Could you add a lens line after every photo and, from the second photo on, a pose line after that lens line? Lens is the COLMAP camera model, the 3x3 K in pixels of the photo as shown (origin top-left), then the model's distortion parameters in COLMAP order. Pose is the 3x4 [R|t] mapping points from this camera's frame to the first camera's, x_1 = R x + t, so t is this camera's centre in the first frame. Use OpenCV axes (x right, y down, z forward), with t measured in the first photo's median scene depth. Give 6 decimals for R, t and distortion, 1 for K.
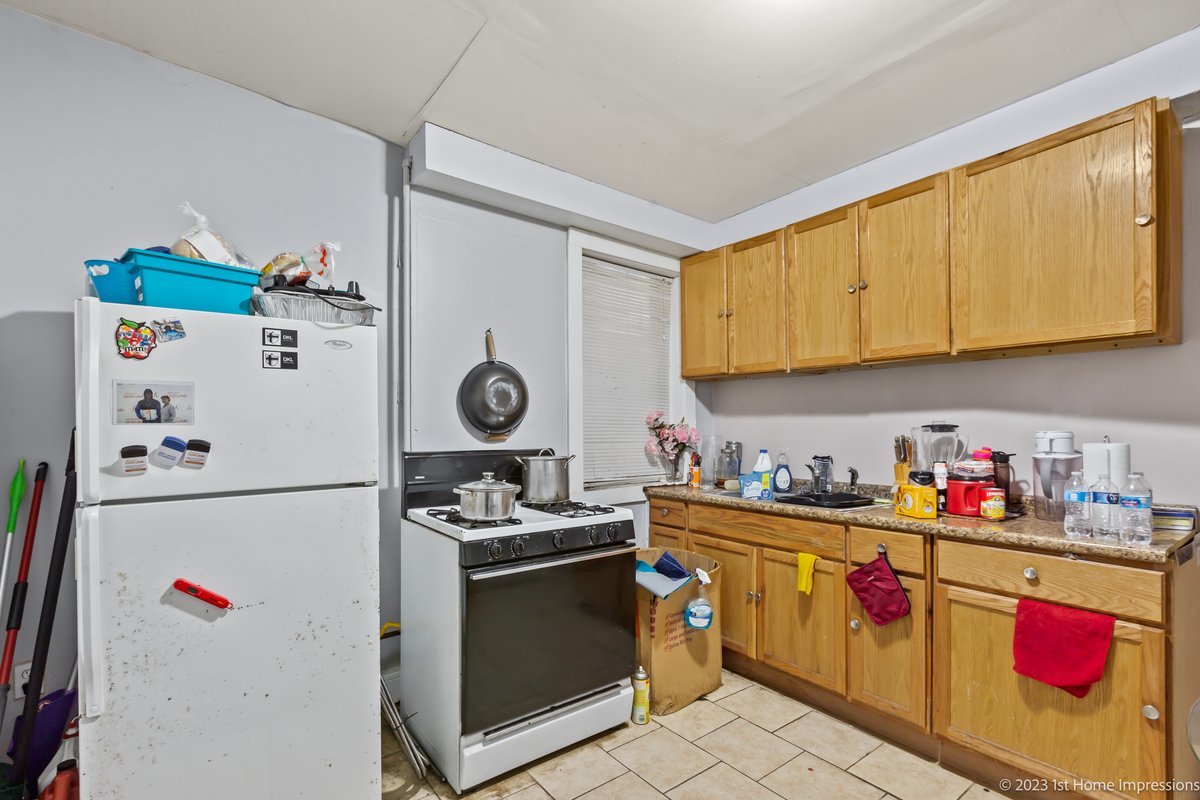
lens RADIAL K [[543.9, 0, 599.3], [0, 543.9, 433.2], [0, 0, 1]] dist [-0.001276, -0.000024]
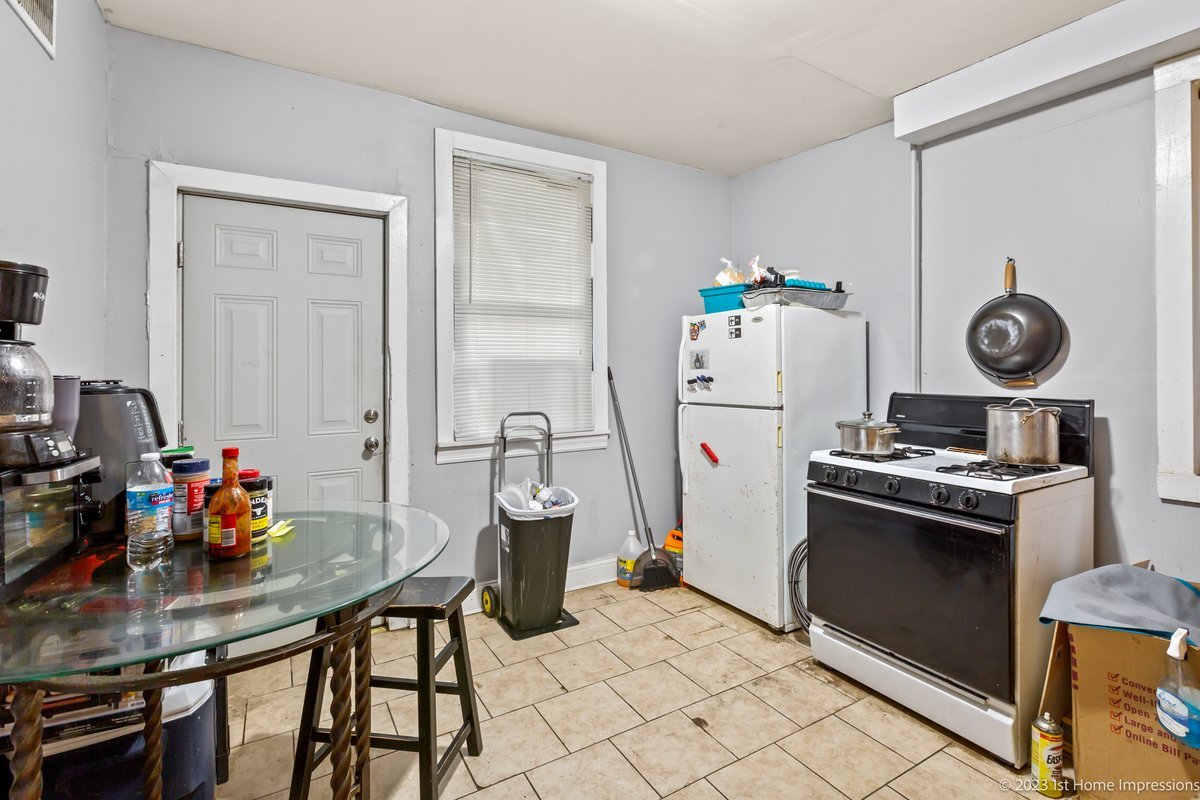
lens RADIAL K [[558.8, 0, 599.0], [0, 558.8, 385.1], [0, 0, 1]] dist [0.001452, 0.000485]
pose [[-0.115902, 0.025712, -0.992928, 1.281683], [-0.011581, 0.999562, 0.027235, -0.008688], [0.993193, 0.014656, -0.115553, 0.762550]]
